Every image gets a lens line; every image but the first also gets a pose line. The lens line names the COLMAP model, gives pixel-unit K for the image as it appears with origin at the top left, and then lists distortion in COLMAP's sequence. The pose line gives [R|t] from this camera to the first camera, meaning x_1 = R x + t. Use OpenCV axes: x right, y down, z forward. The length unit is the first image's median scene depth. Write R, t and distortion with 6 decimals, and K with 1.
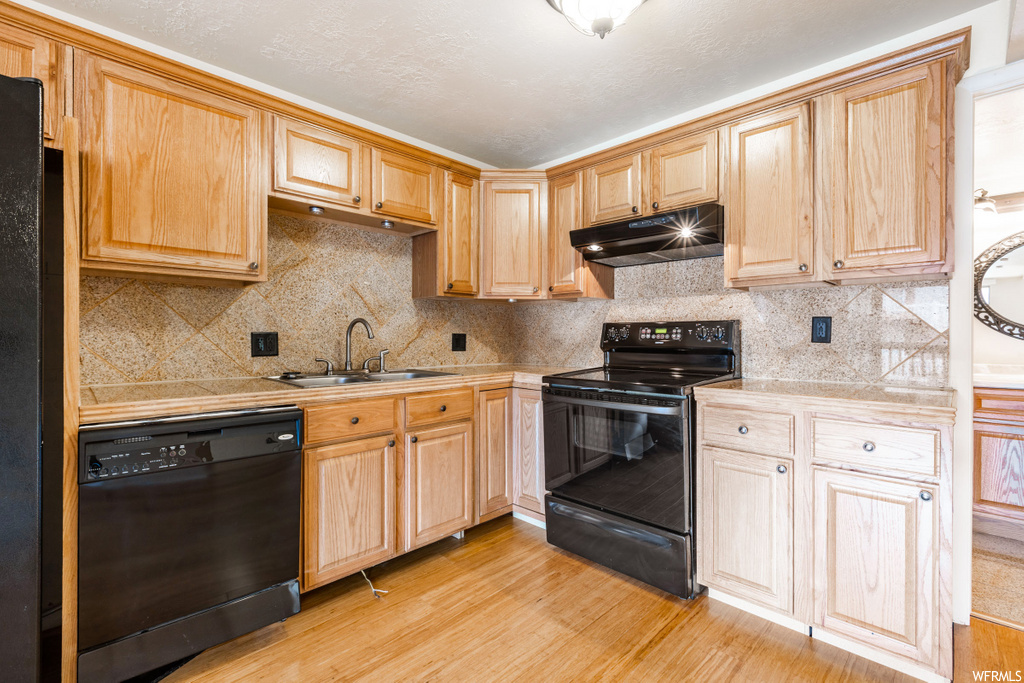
lens RADIAL K [[454.4, 0, 510.5], [0, 454.4, 336.1], [0, 0, 1]] dist [0.001017, 0.000736]
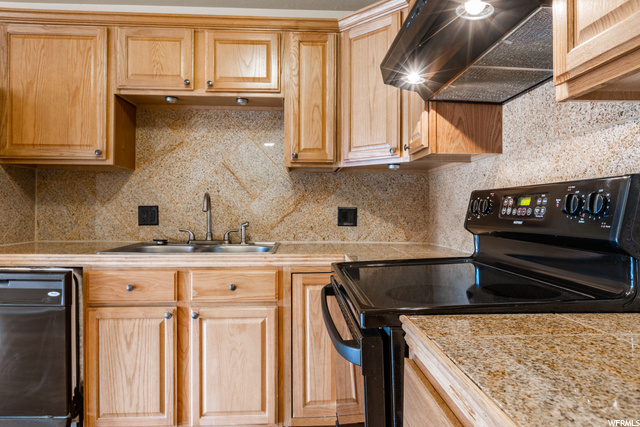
lens RADIAL K [[391.7, 0, 319.4], [0, 391.7, 207.1], [0, 0, 1]] dist [-0.002024, 0.000414]
pose [[0.738609, -0.000948, -0.674133, 0.541447], [-0.004757, 0.999967, -0.006617, -0.000334], [0.674117, 0.008094, 0.738580, 0.547978]]
